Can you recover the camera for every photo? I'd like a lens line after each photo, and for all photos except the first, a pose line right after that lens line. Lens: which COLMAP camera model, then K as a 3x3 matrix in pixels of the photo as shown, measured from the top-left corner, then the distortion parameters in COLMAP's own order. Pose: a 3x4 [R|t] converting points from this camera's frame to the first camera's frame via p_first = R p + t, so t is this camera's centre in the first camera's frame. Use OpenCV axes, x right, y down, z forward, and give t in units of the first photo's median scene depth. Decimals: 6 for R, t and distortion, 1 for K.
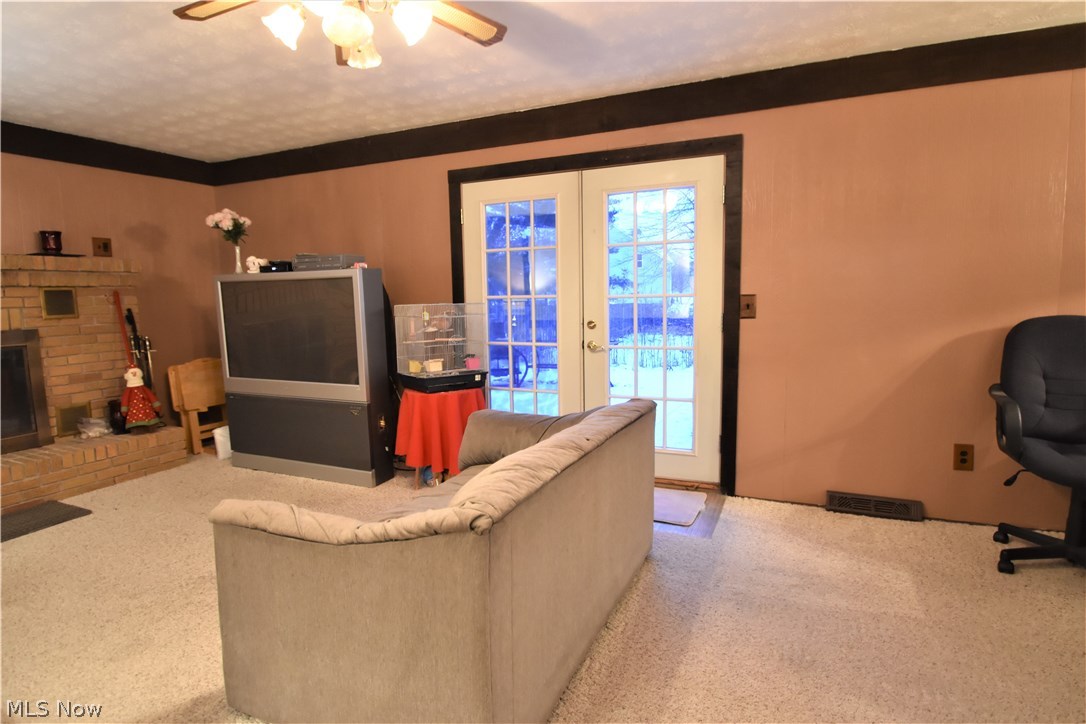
lens RADIAL K [[585.6, 0, 543.0], [0, 585.6, 362.0], [0, 0, 1]] dist [-0.000463, -0.000522]
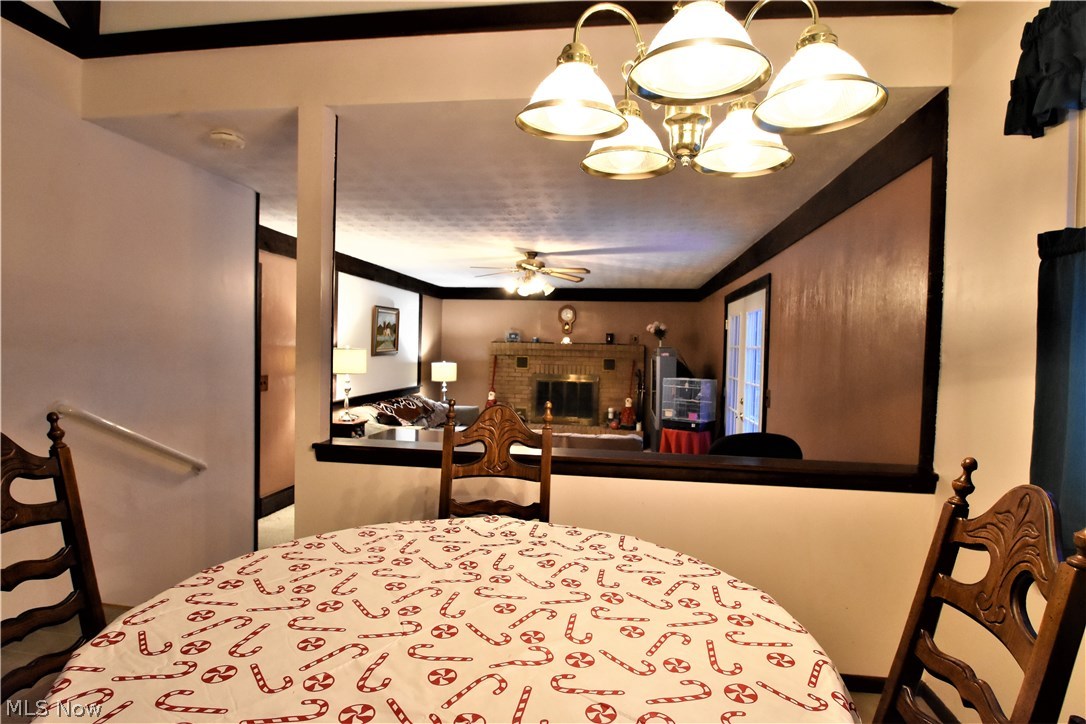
lens RADIAL K [[585.6, 0, 543.0], [0, 585.6, 362.0], [0, 0, 1]] dist [-0.000463, -0.000522]
pose [[0.294992, 0.051334, -0.954120, 1.237753], [-0.141943, 0.989830, 0.009369, -0.097472], [0.944898, 0.132667, 0.299279, 0.095629]]
